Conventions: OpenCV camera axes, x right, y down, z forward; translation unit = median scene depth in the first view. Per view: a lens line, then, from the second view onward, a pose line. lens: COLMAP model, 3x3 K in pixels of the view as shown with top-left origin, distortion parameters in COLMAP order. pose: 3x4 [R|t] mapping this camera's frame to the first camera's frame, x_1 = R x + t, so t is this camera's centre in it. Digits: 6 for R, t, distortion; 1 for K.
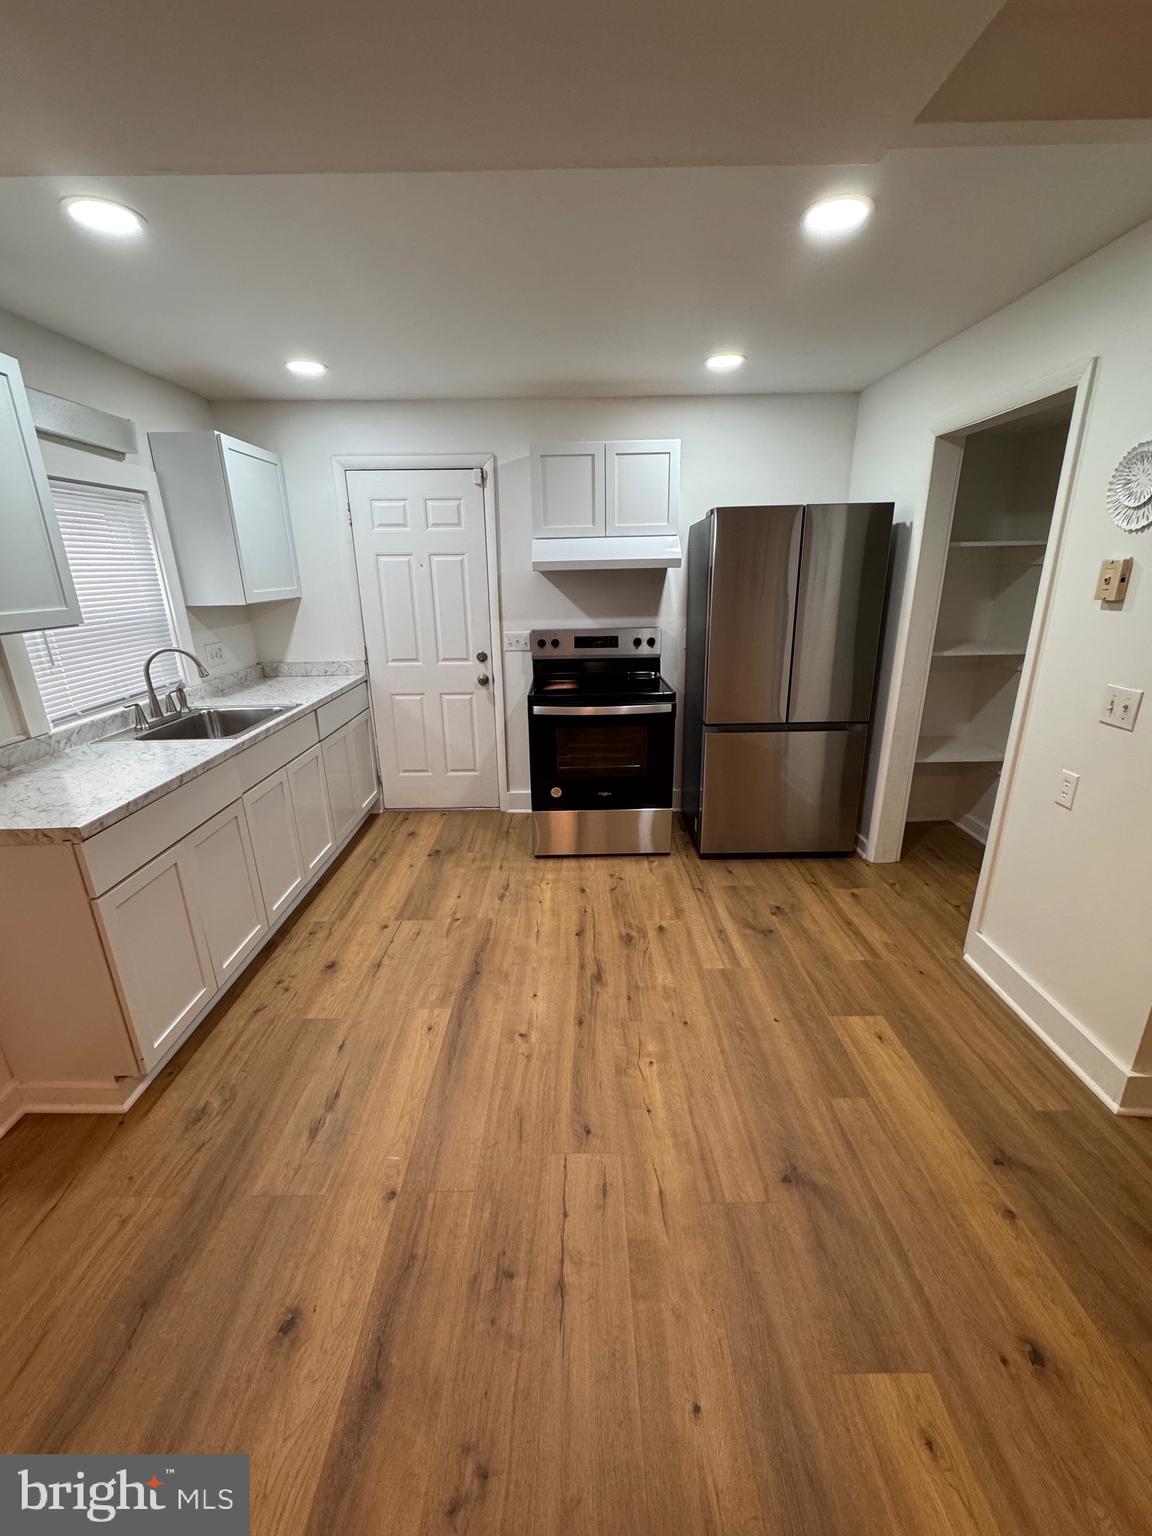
lens RADIAL K [[610.5, 0, 574.5], [0, 610.5, 765.1], [0, 0, 1]] dist [-0.001890, 0.000096]
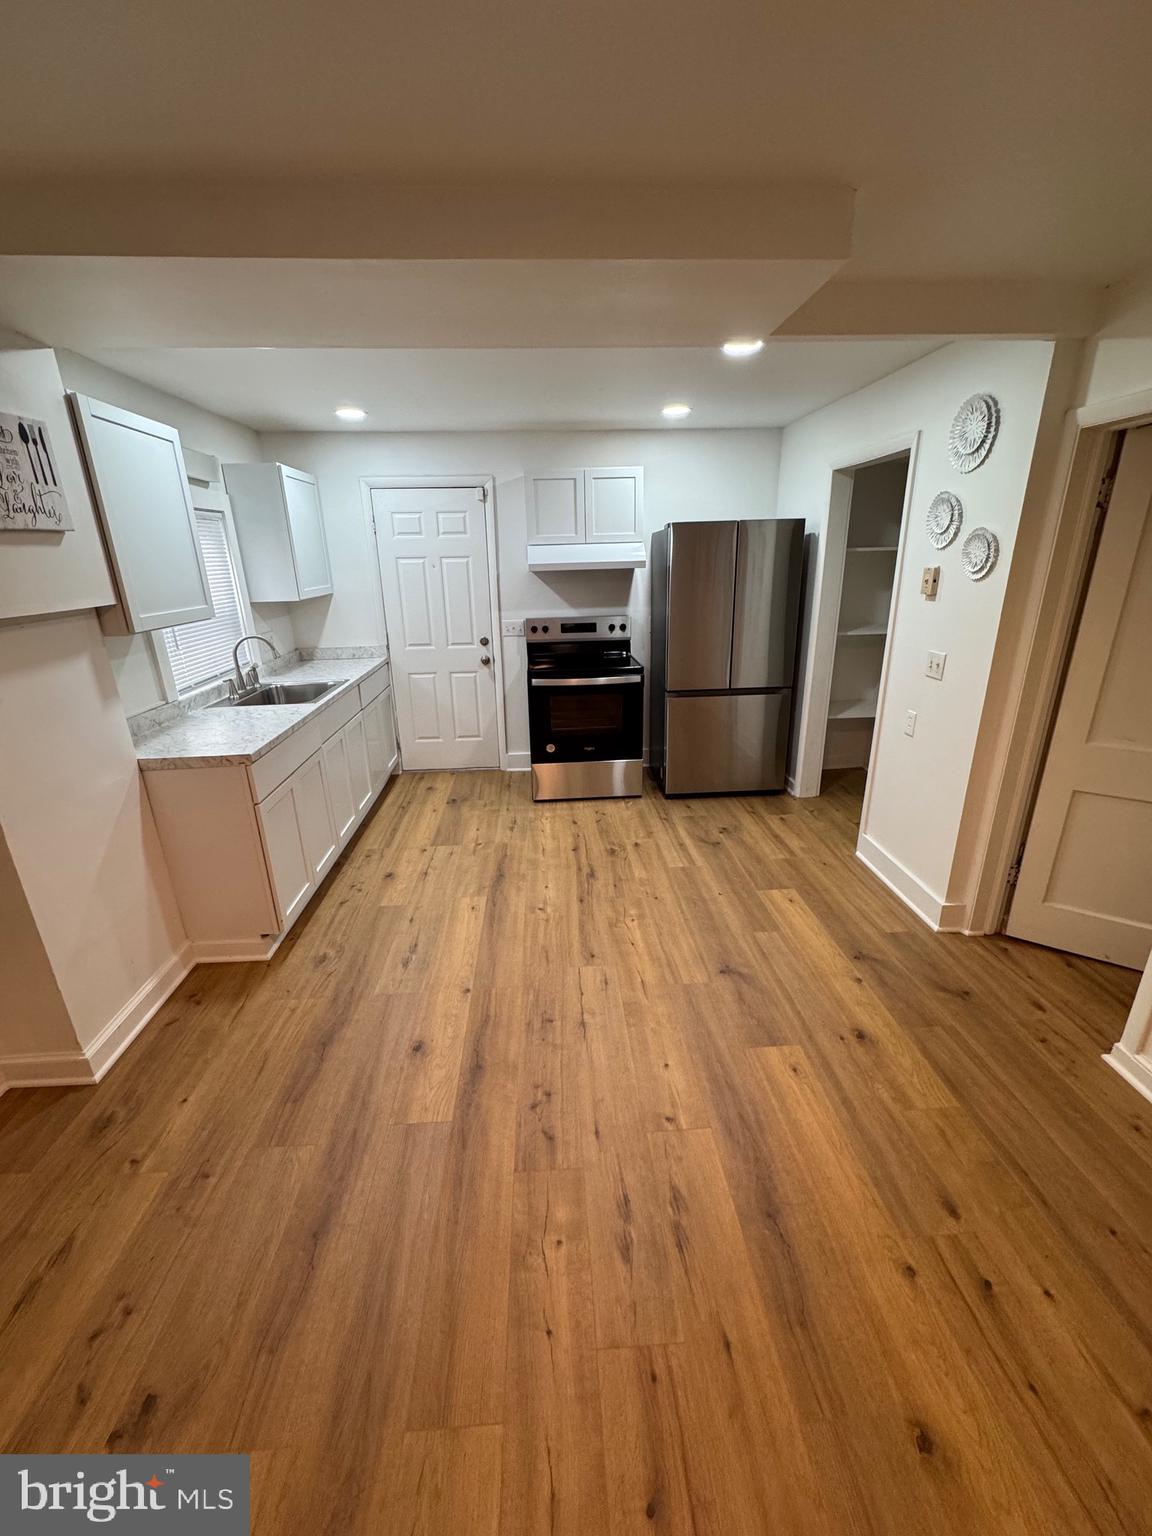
lens RADIAL K [[610.5, 0, 574.5], [0, 610.5, 765.1], [0, 0, 1]] dist [-0.001890, 0.000096]
pose [[0.998354, -0.023506, 0.052314, -0.055118], [0.022587, 0.999581, 0.018078, 0.066869], [-0.052717, -0.016866, 0.998467, -0.296268]]
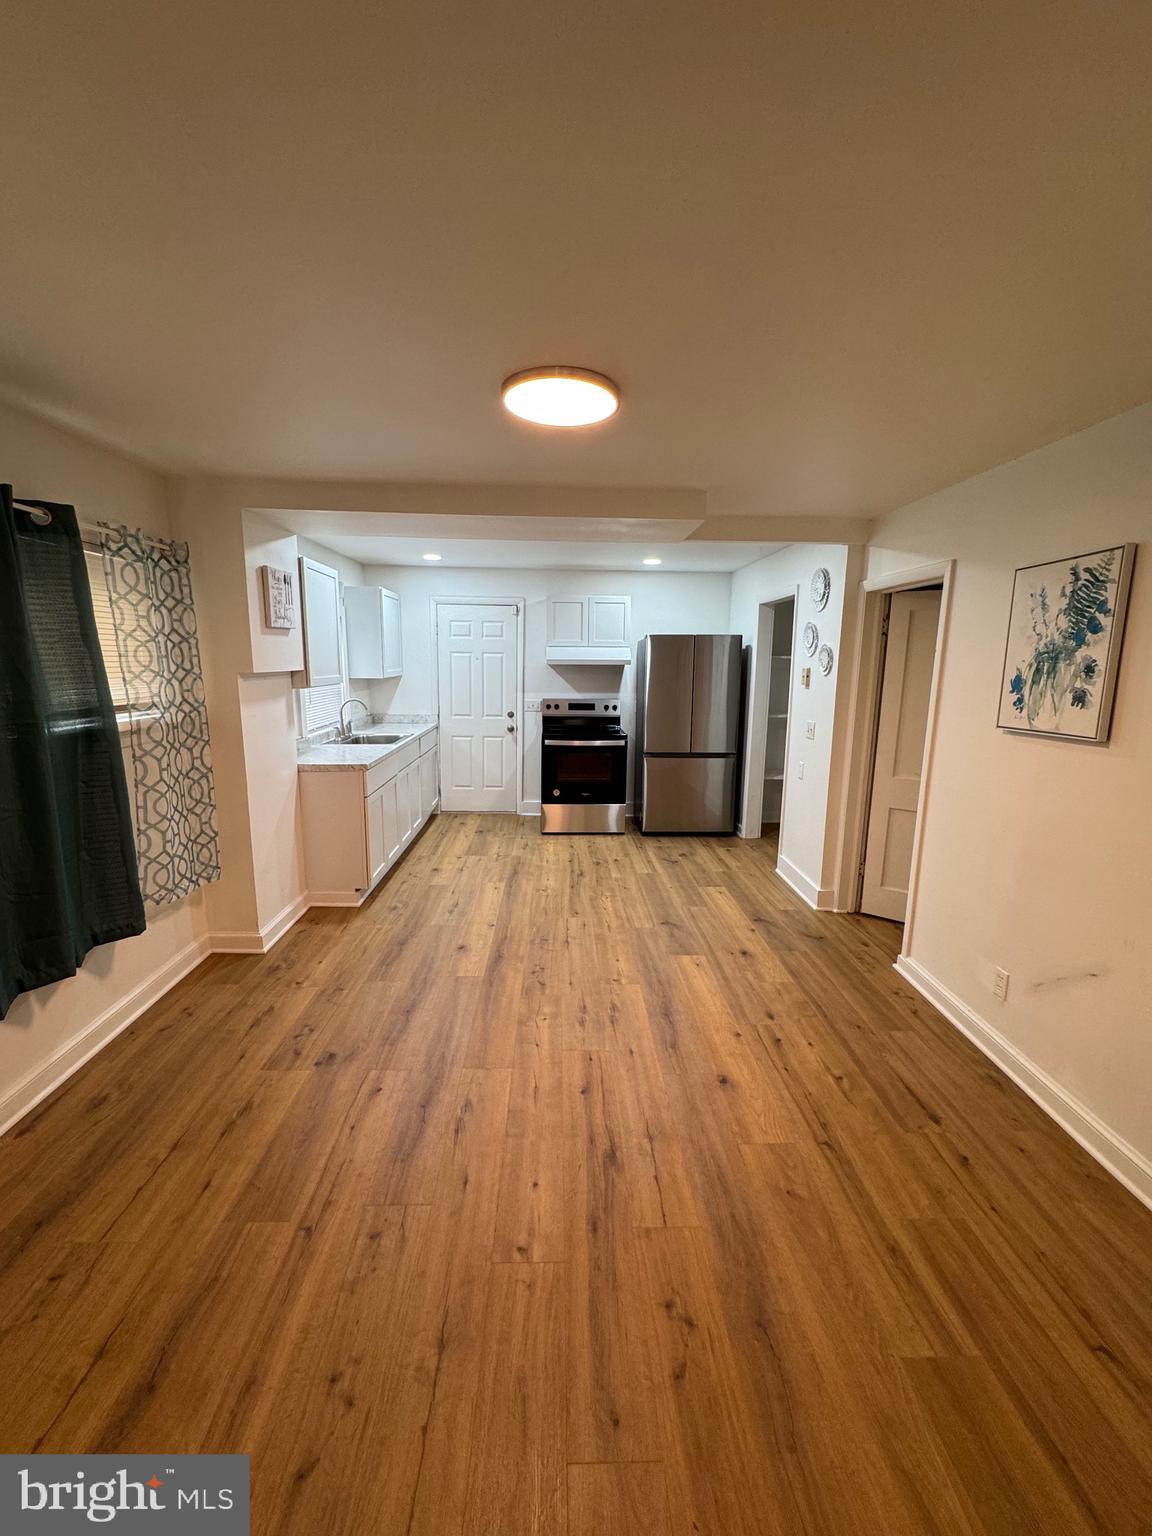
lens RADIAL K [[610.5, 0, 574.5], [0, 610.5, 765.1], [0, 0, 1]] dist [-0.001890, 0.000096]
pose [[0.999127, 0.023438, 0.034580, -0.046503], [-0.018344, 0.989853, -0.140904, 0.237431], [-0.037532, 0.140146, 0.989419, -0.772510]]
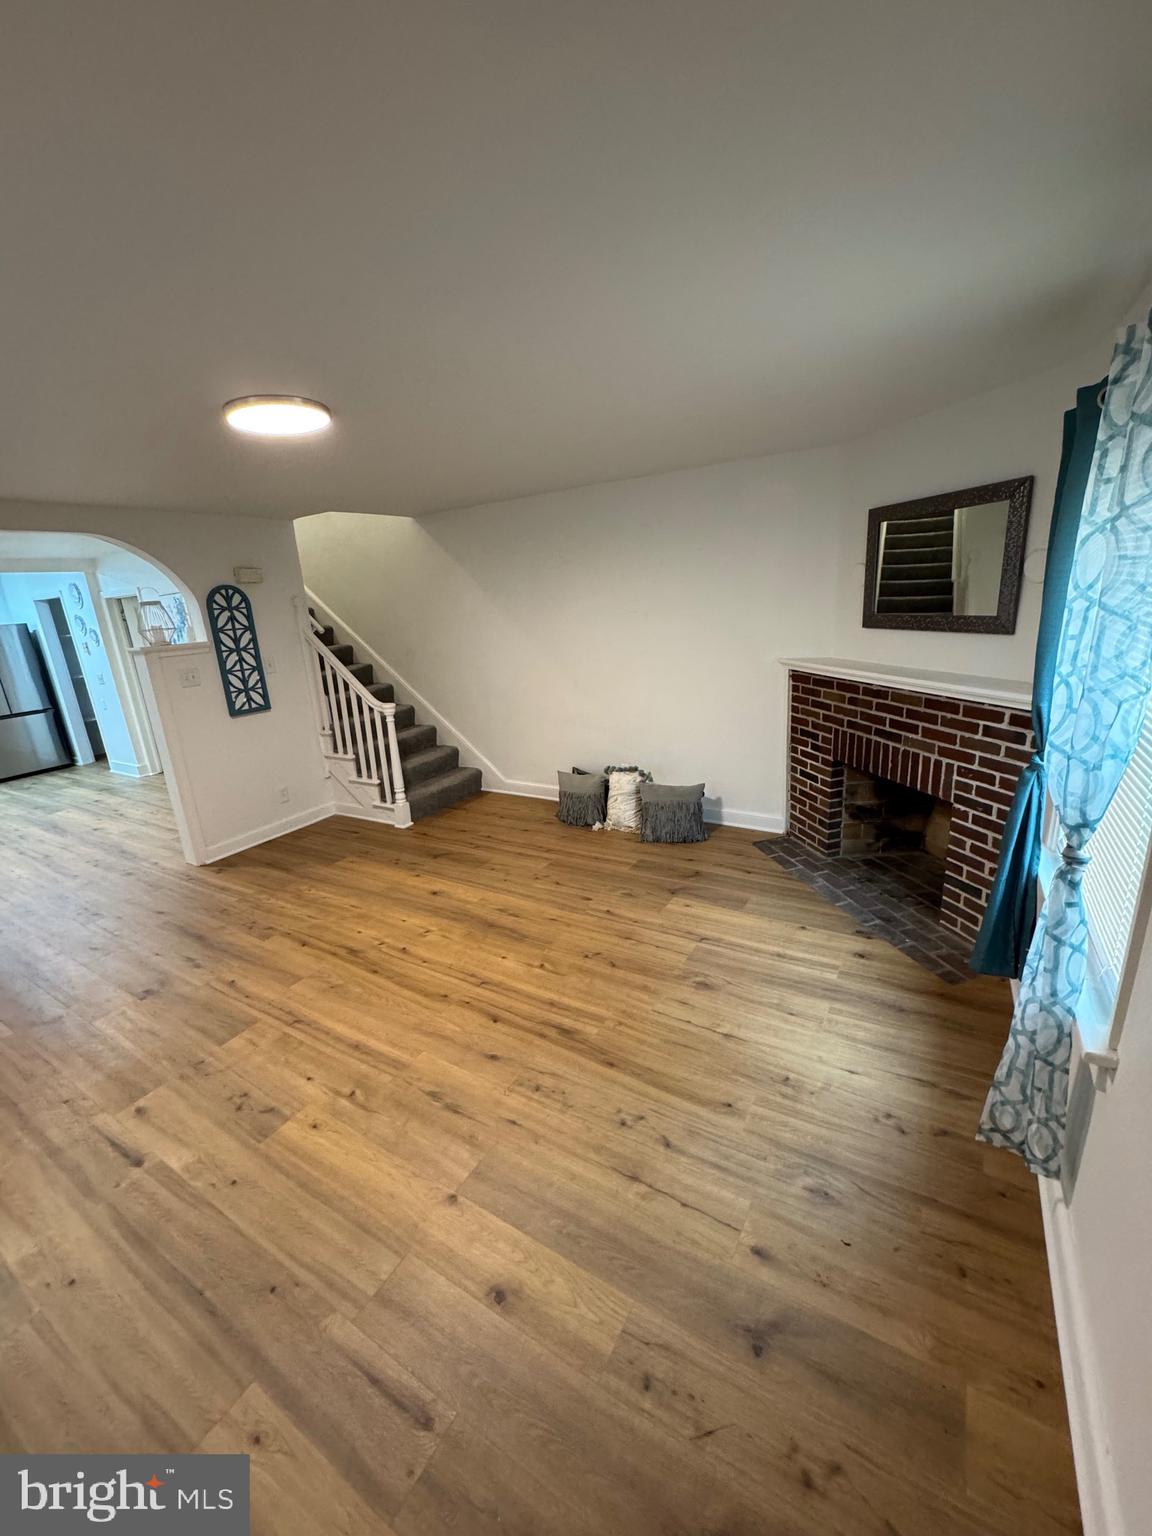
lens RADIAL K [[610.5, 0, 574.5], [0, 610.5, 765.1], [0, 0, 1]] dist [-0.001890, 0.000096]
pose [[0.525500, -0.249733, 0.813316, -0.510182], [0.318876, 0.944080, 0.083853, 0.666128], [-0.788776, 0.215282, 0.575748, -2.197073]]
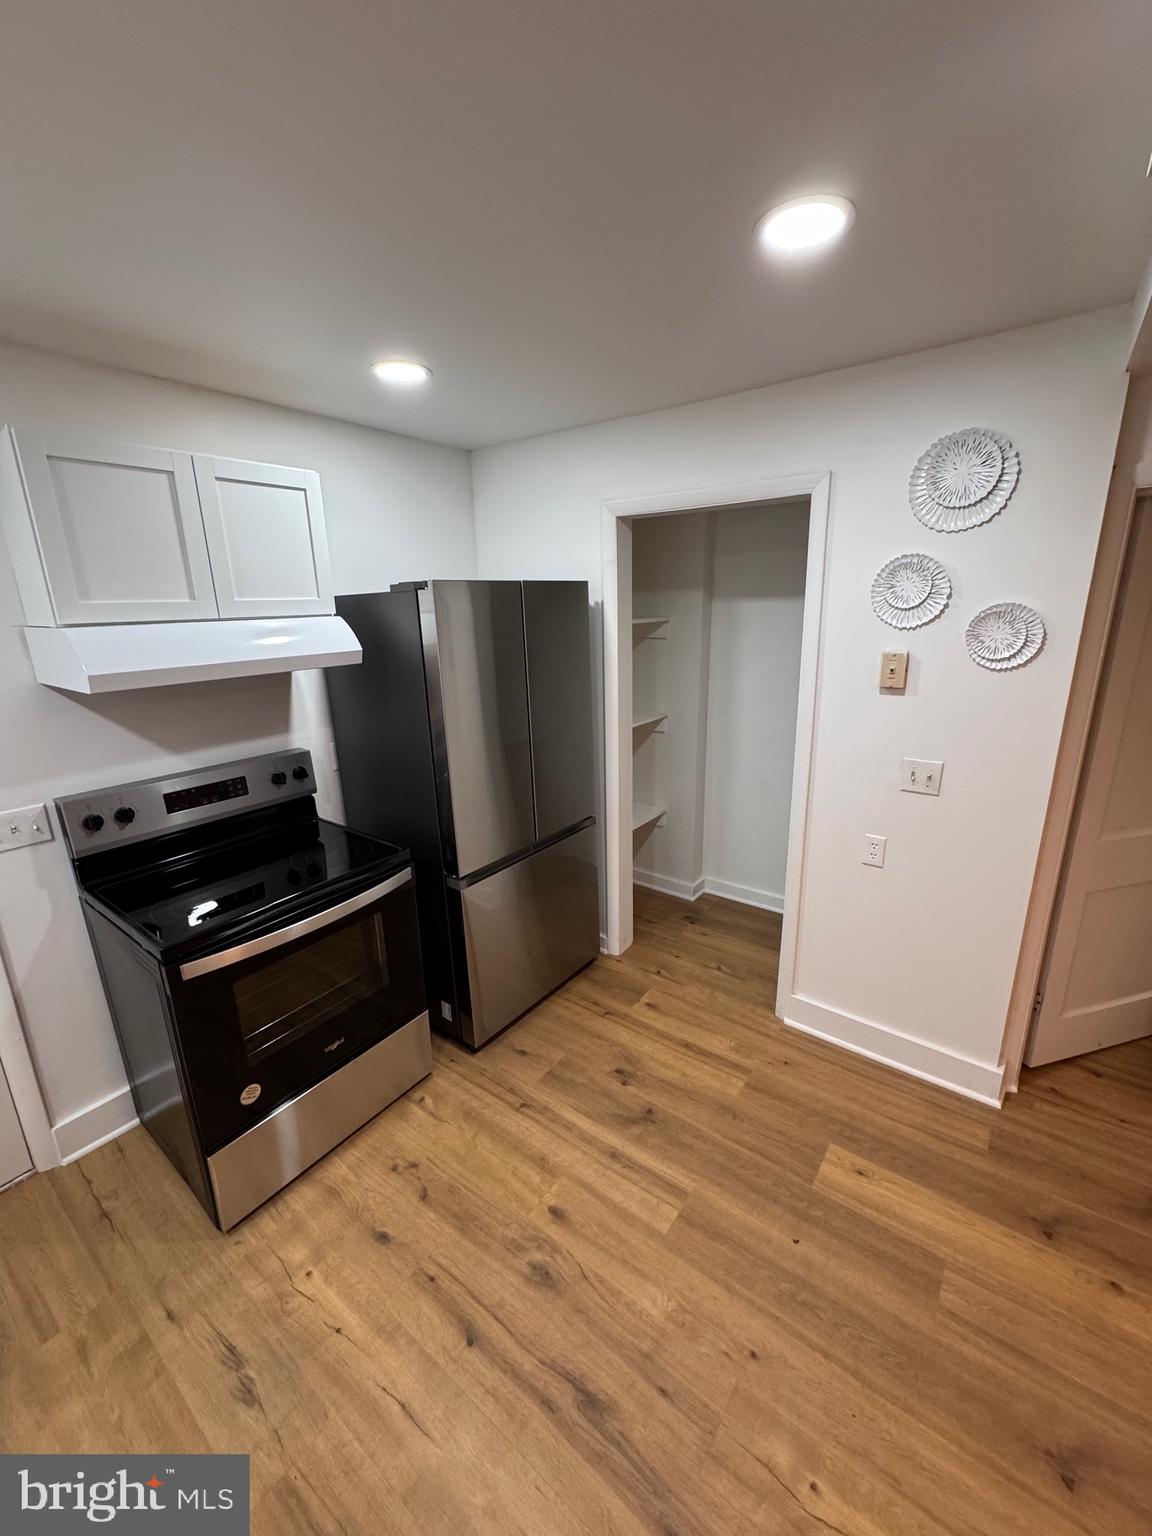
lens RADIAL K [[610.5, 0, 574.5], [0, 610.5, 765.1], [0, 0, 1]] dist [-0.001890, 0.000096]
pose [[0.605677, -0.203081, 0.769359, -0.241813], [0.256308, 0.965142, 0.052983, -0.215908], [-0.753300, 0.165102, 0.636616, 0.472349]]
